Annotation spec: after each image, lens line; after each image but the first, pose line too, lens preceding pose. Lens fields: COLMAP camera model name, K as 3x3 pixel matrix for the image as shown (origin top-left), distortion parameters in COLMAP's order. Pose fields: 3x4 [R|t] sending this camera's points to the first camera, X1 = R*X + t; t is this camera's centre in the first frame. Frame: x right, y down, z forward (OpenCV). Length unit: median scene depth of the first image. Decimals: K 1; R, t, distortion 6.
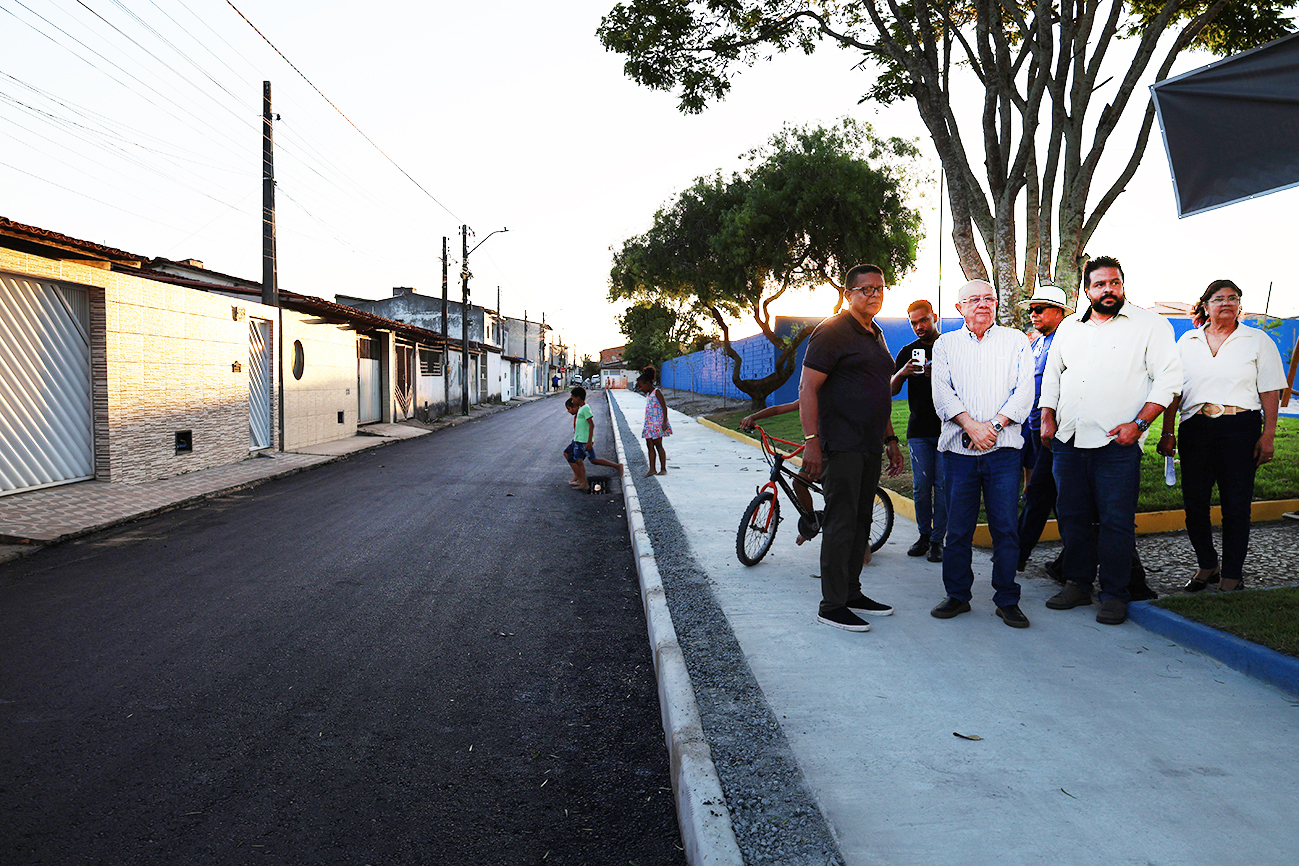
lens RADIAL K [[900.7, 0, 652.4], [0, 900.7, 445.7], [0, 0, 1]] dist [0.008044, 0.002621]
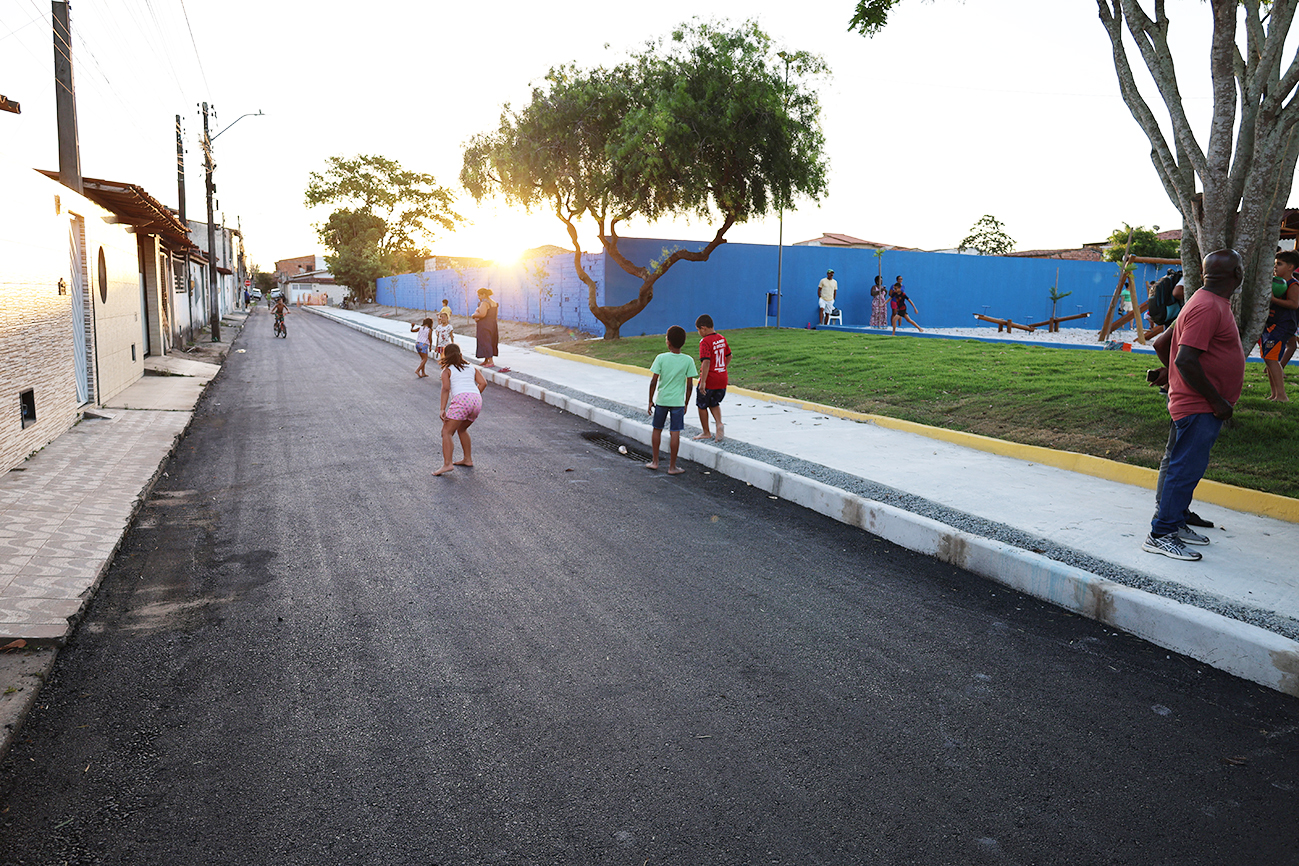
lens RADIAL K [[914.5, 0, 649.5], [0, 914.5, 433.0], [0, 0, 1]] dist [-0.027878, 0.003327]
pose [[0.937819, -0.028107, 0.345984, -0.125173], [0.002268, 0.997191, 0.074861, -0.012427], [-0.347116, -0.069421, 0.935249, 0.095284]]
